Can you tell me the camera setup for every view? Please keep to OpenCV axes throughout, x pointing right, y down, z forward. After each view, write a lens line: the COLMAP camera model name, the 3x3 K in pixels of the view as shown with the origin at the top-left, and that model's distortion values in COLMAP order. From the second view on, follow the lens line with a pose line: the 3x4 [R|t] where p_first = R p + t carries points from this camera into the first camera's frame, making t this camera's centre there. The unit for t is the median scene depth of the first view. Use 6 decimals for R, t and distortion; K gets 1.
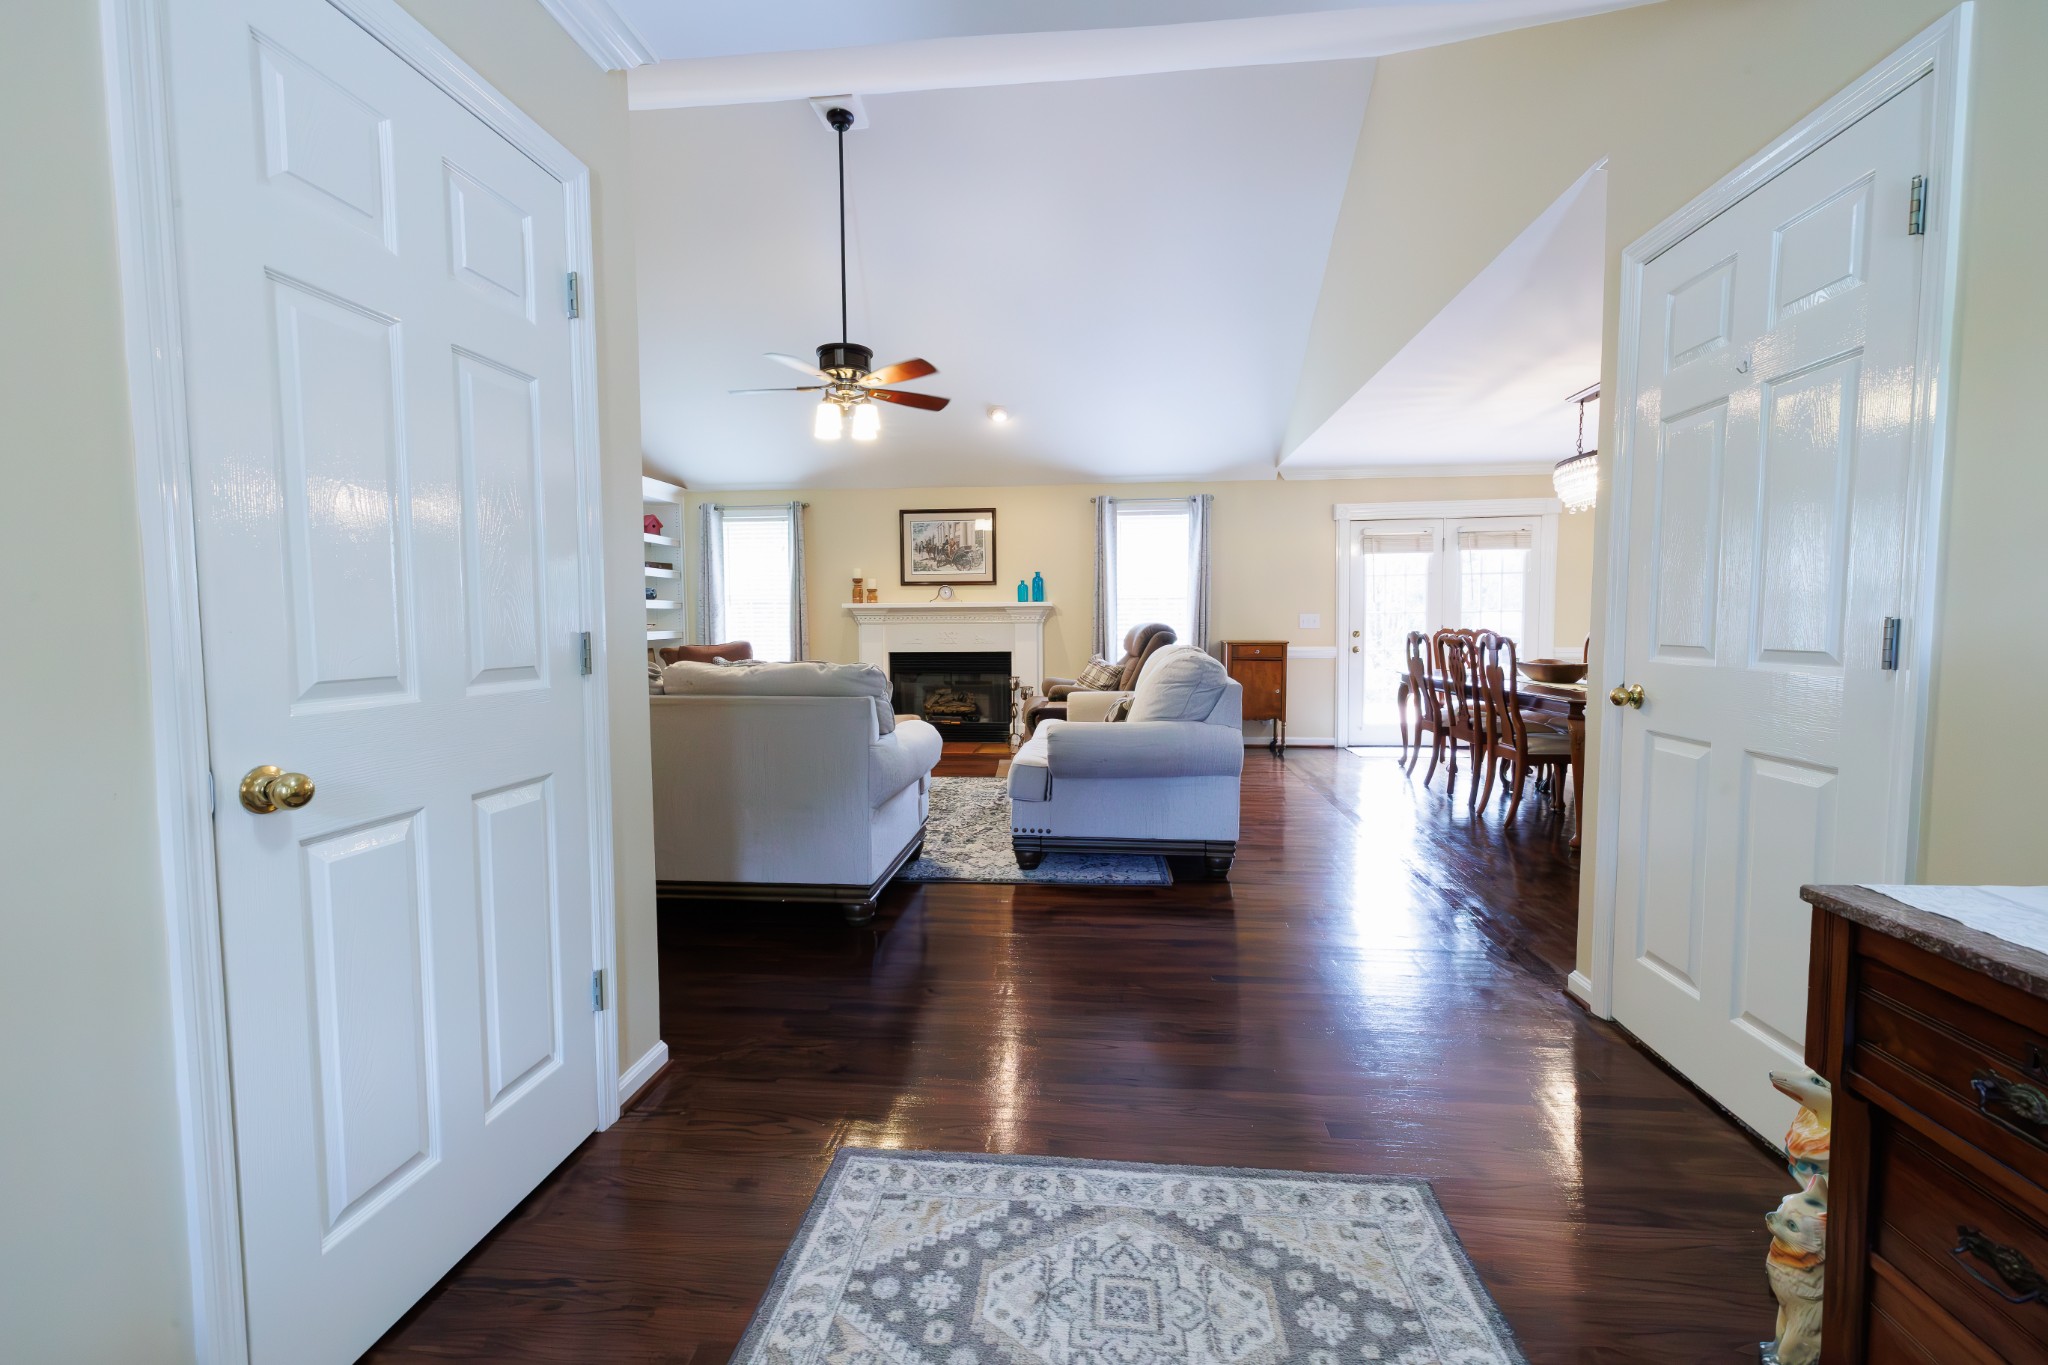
lens RADIAL K [[860.9, 0, 1031.2], [0, 860.9, 676.7], [0, 0, 1]] dist [0.001843, -0.000088]
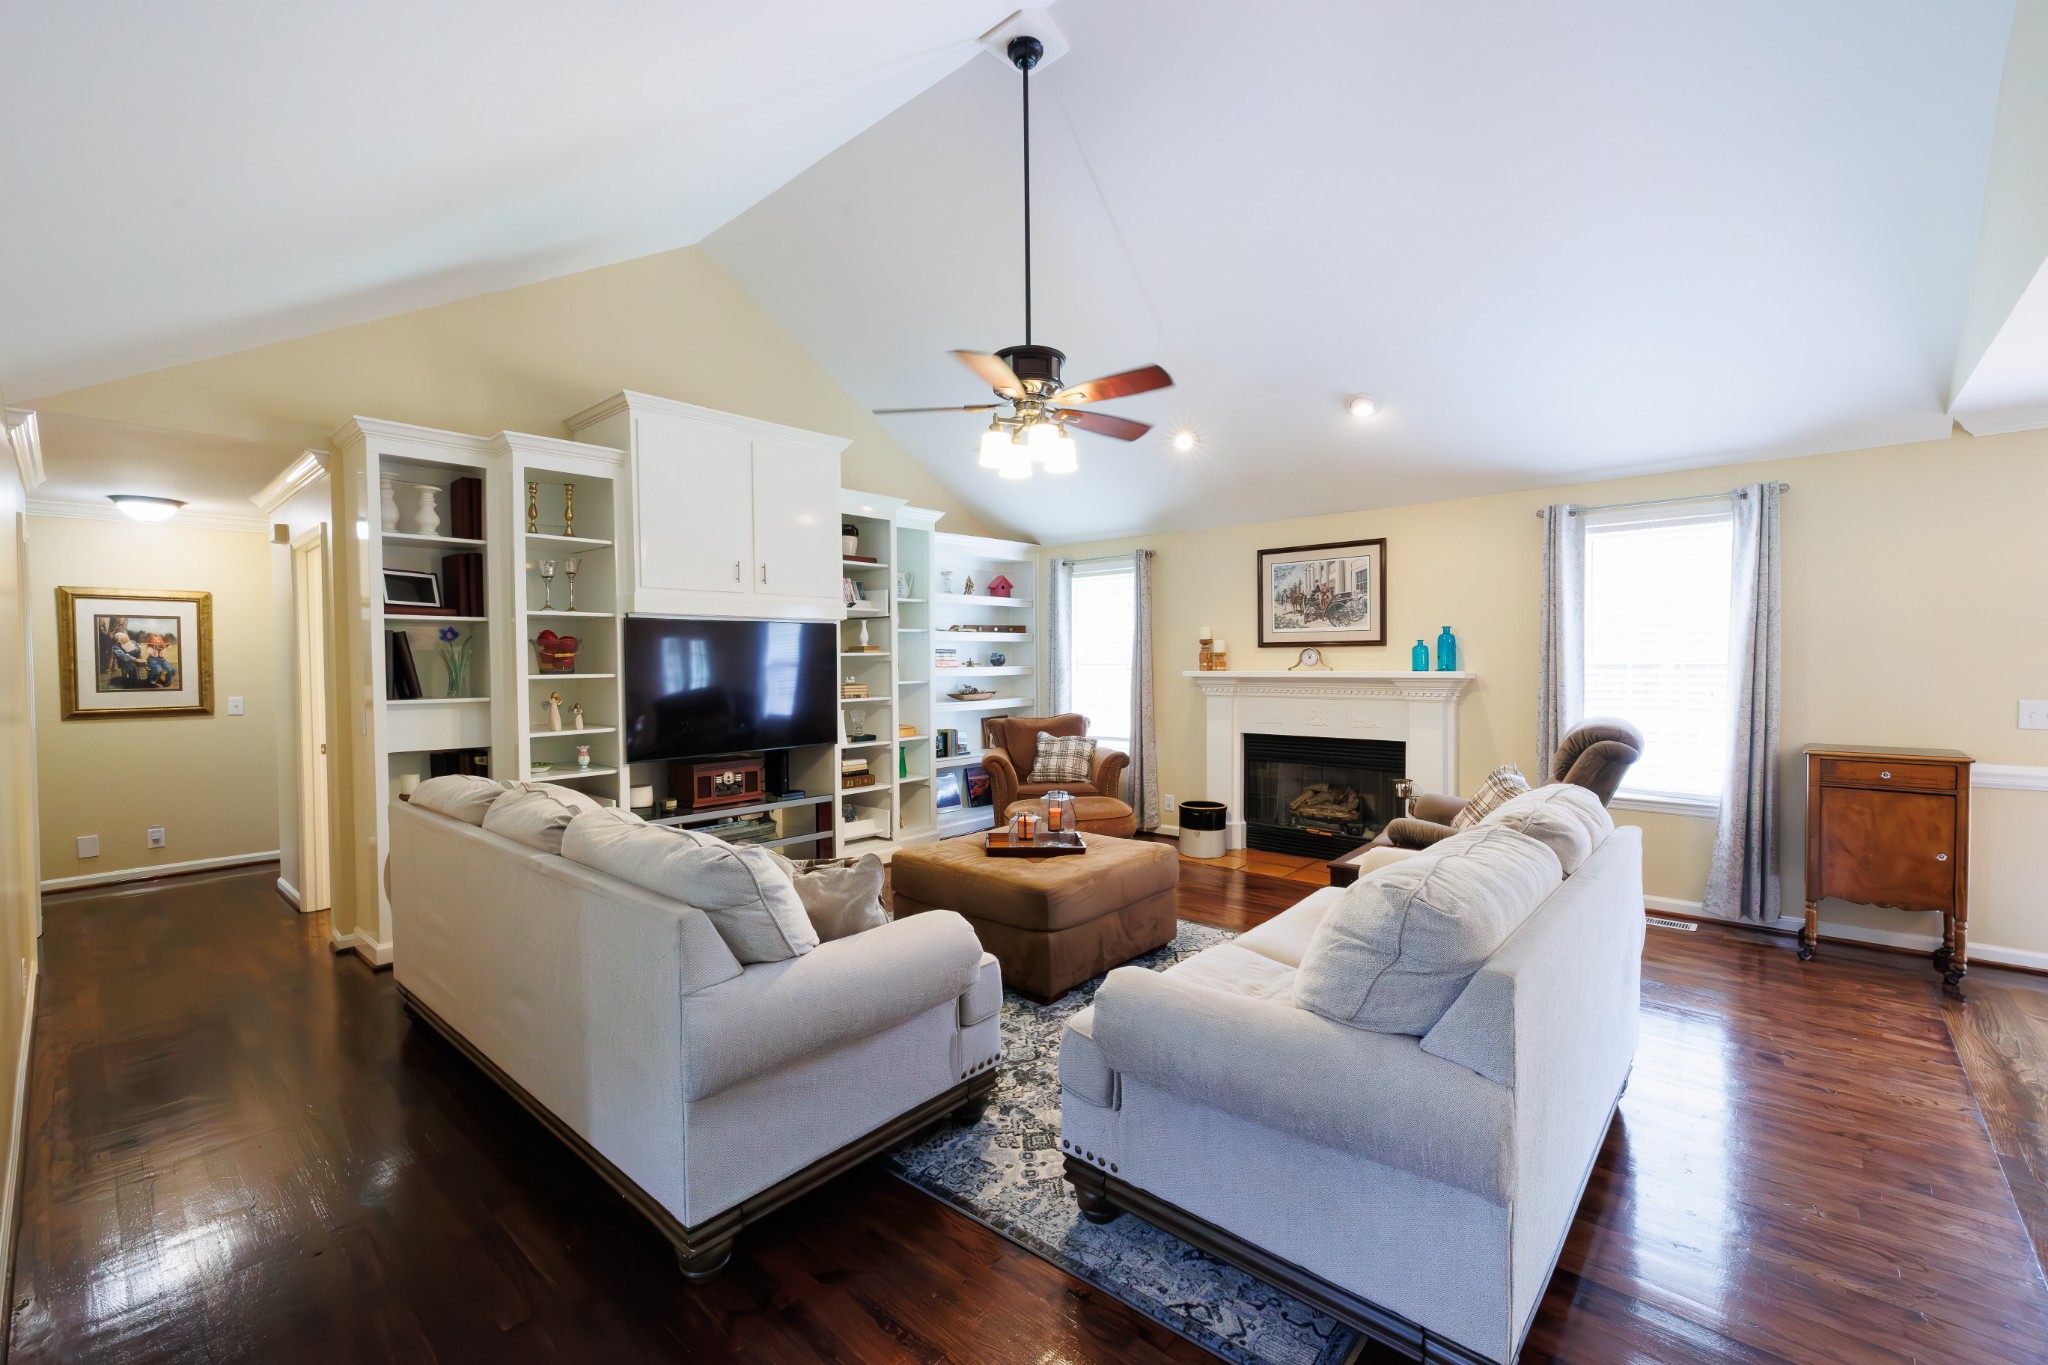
lens RADIAL K [[860.9, 0, 1029.5], [0, 860.9, 678.5], [0, 0, 1]] dist [0.001843, -0.000088]
pose [[0.808499, 0.011590, -0.588383, 0.147394], [-0.033471, 0.999093, -0.026312, -0.054332], [0.587544, 0.040967, 0.808154, 0.272253]]
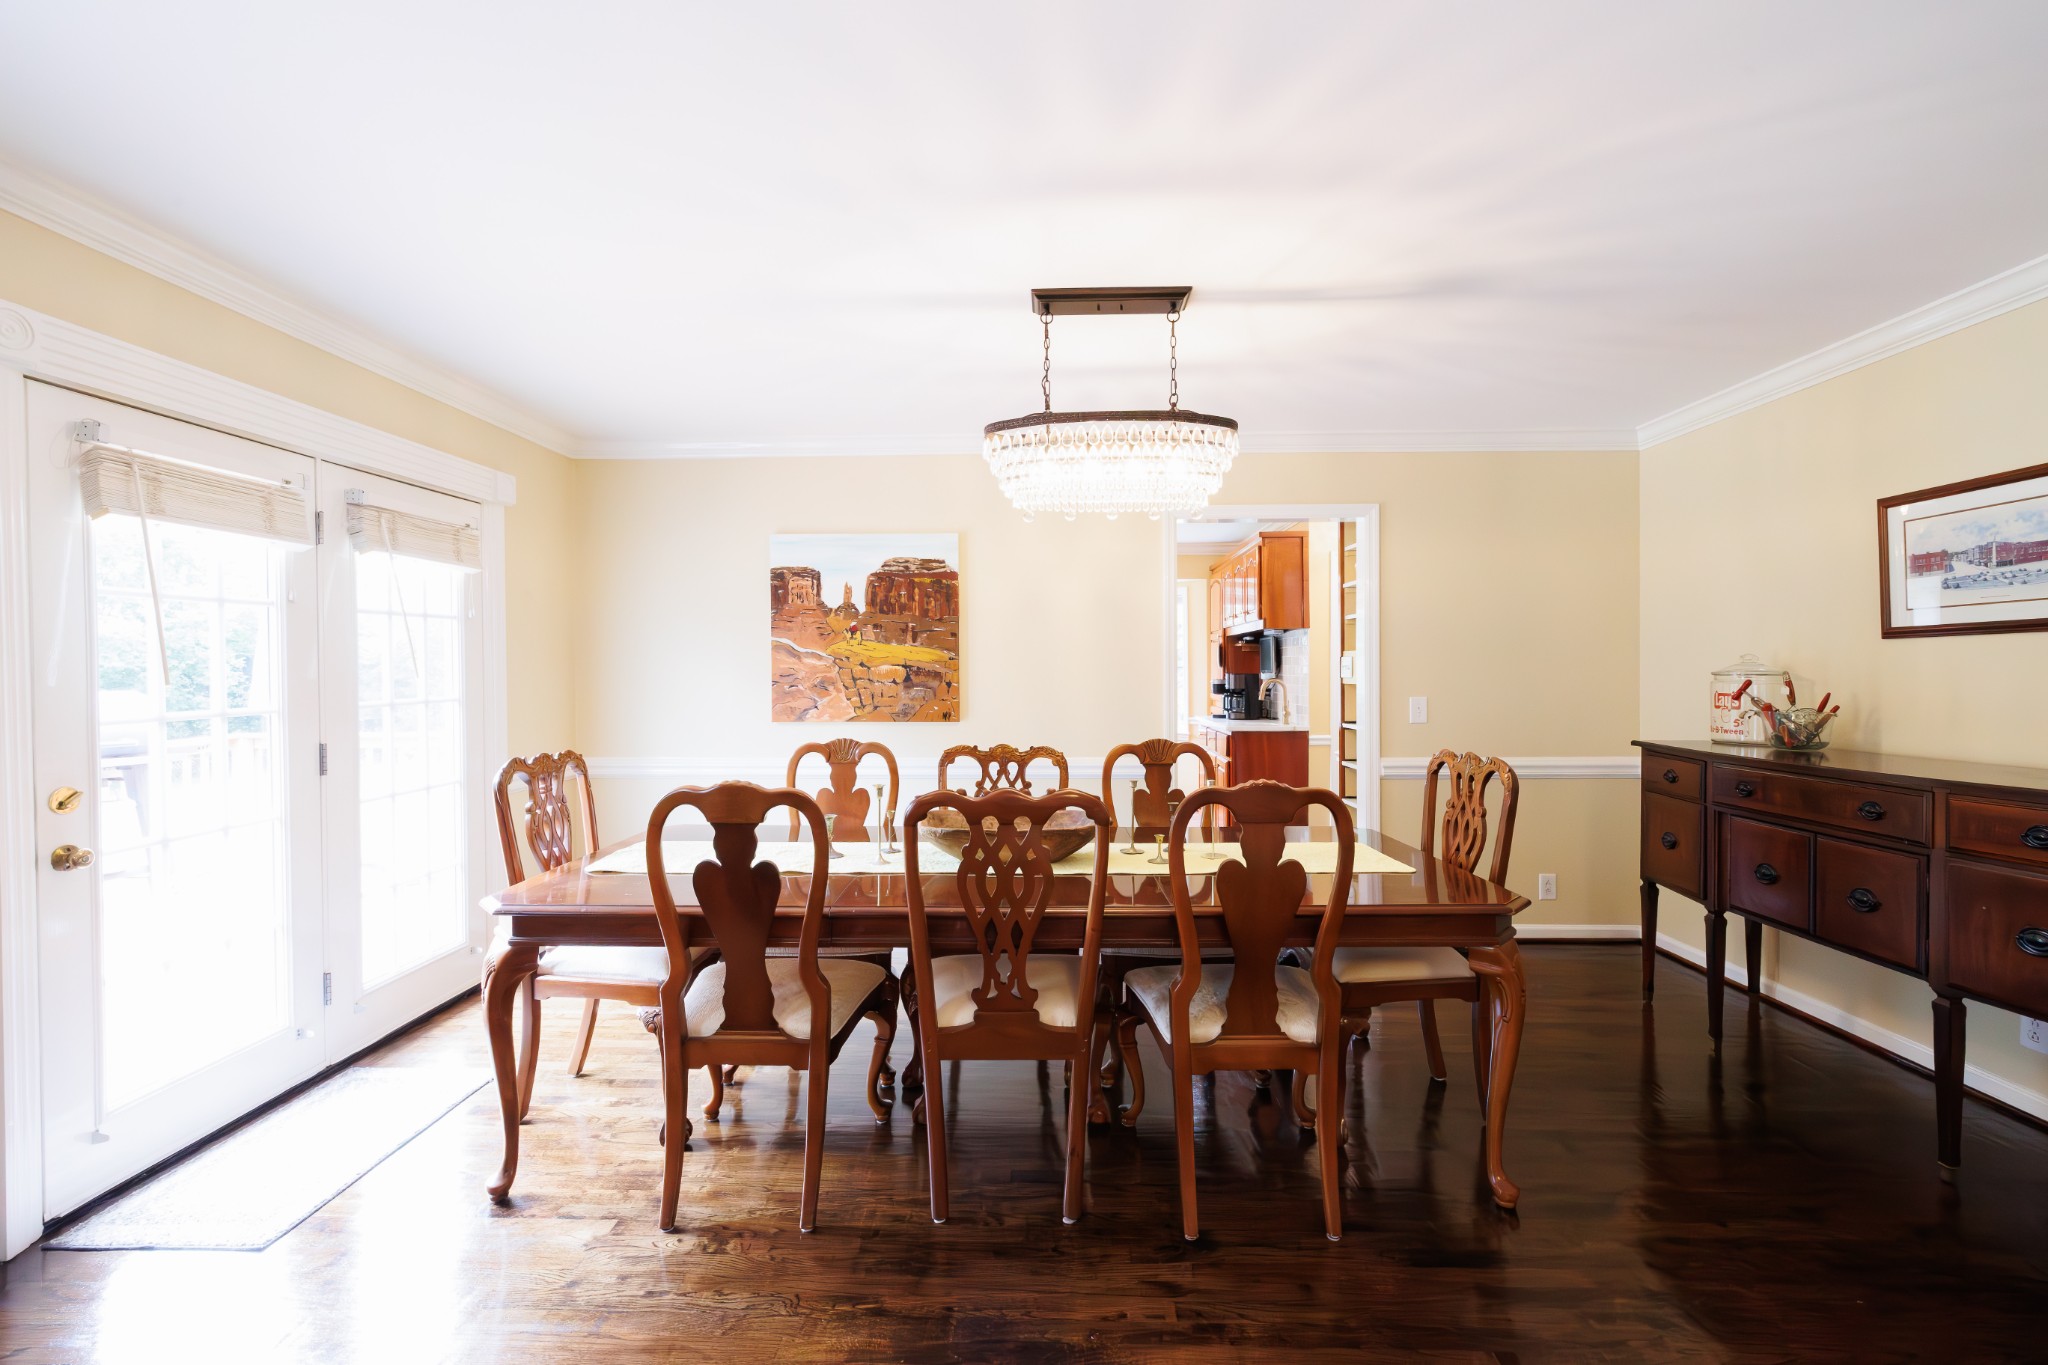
lens RADIAL K [[860.9, 0, 1030.2], [0, 860.9, 682.0], [0, 0, 1]] dist [0.001843, -0.000088]
pose [[-0.071485, -0.008097, 0.997409, 0.084808], [0.067802, 0.997615, 0.012959, -0.071164], [-0.995135, 0.068553, -0.070765, 0.730520]]
